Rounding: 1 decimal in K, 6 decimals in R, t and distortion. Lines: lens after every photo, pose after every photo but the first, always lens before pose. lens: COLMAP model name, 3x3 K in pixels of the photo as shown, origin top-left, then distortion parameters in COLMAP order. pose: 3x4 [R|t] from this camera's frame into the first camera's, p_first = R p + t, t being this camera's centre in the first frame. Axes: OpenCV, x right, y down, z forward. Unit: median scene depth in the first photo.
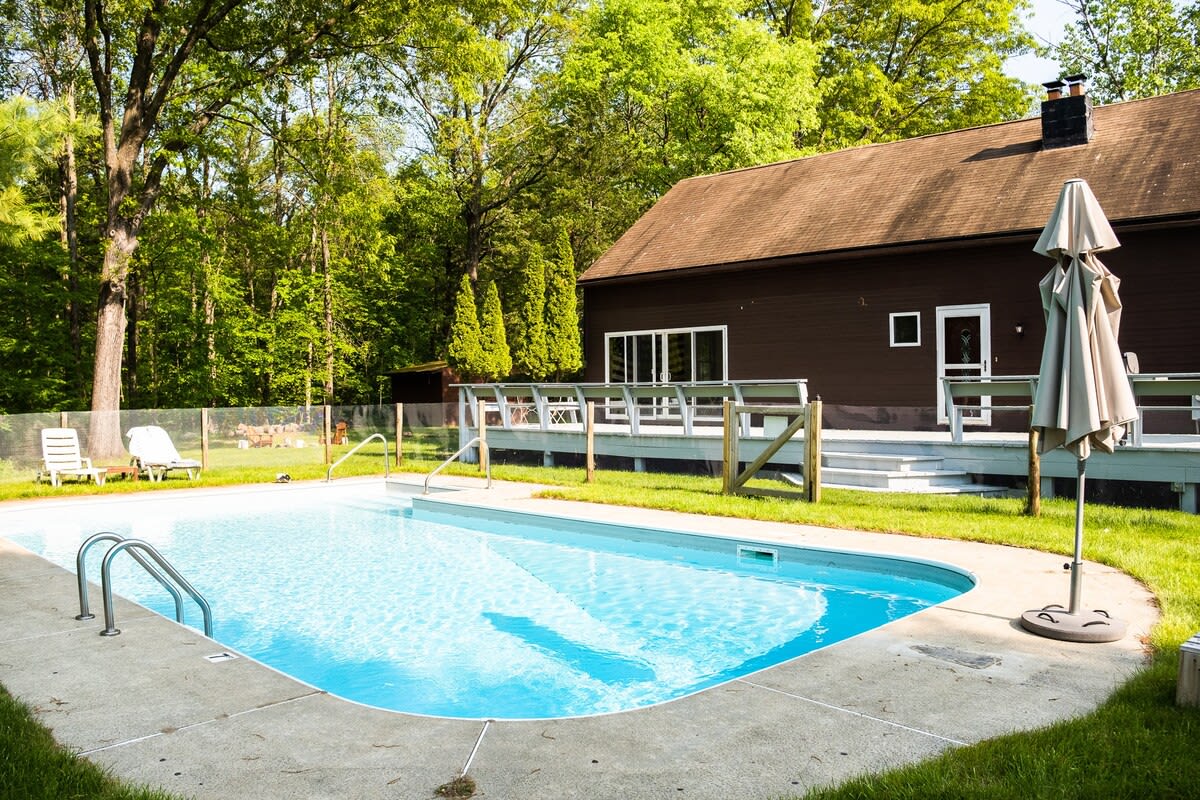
lens RADIAL K [[984.2, 0, 600.0], [0, 984.2, 400.0], [0, 0, 1]] dist [-0.201500, 0.118788]
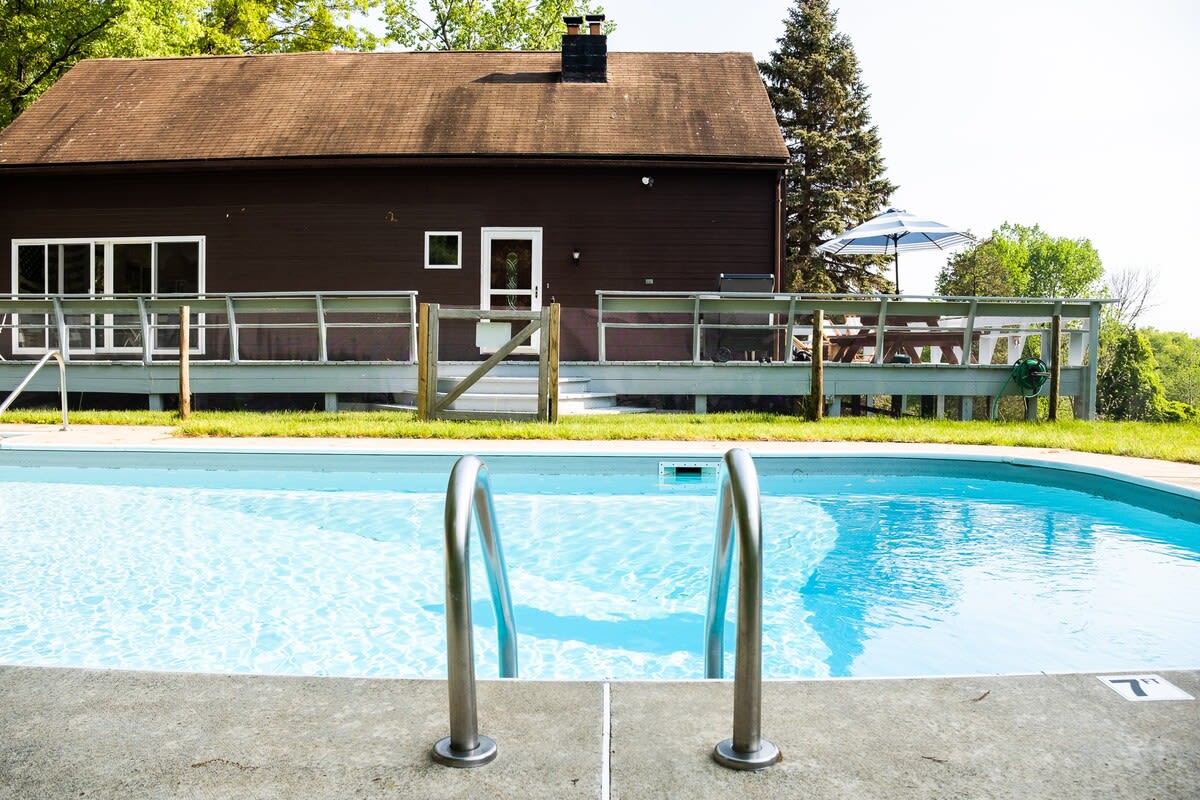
lens RADIAL K [[984.2, 0, 600.0], [0, 984.2, 400.0], [0, 0, 1]] dist [-0.201500, 0.118788]
pose [[0.702525, -0.018770, 0.711411, -0.220876], [-0.005678, 0.999472, 0.031977, 0.035407], [-0.711636, -0.026505, 0.702048, 0.230598]]
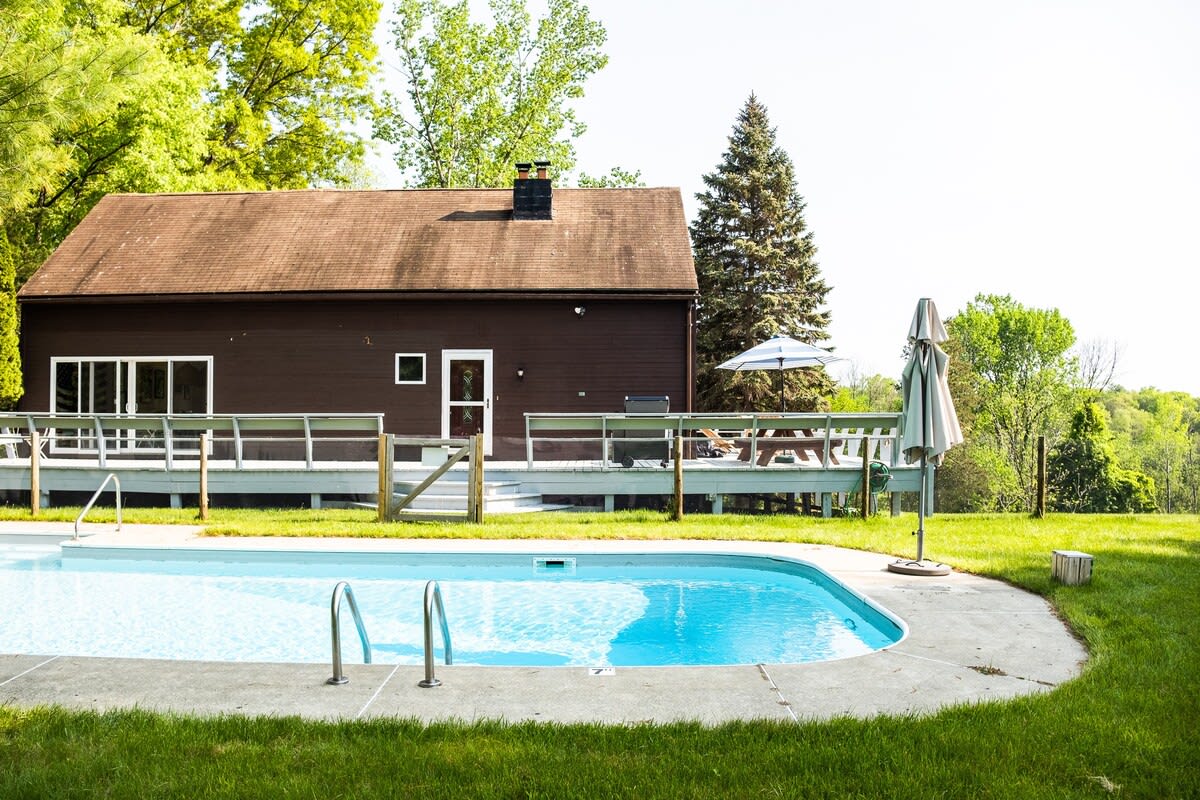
lens RADIAL K [[1000.0, 0, 600.0], [0, 1000.0, 400.0], [0, 0, 1]] dist [-0.197087, 0.107126]
pose [[0.702078, 0.023793, 0.711703, -0.312103], [0.001181, 0.999401, -0.034576, 0.001306], [-0.712099, 0.025116, 0.701630, 0.054265]]
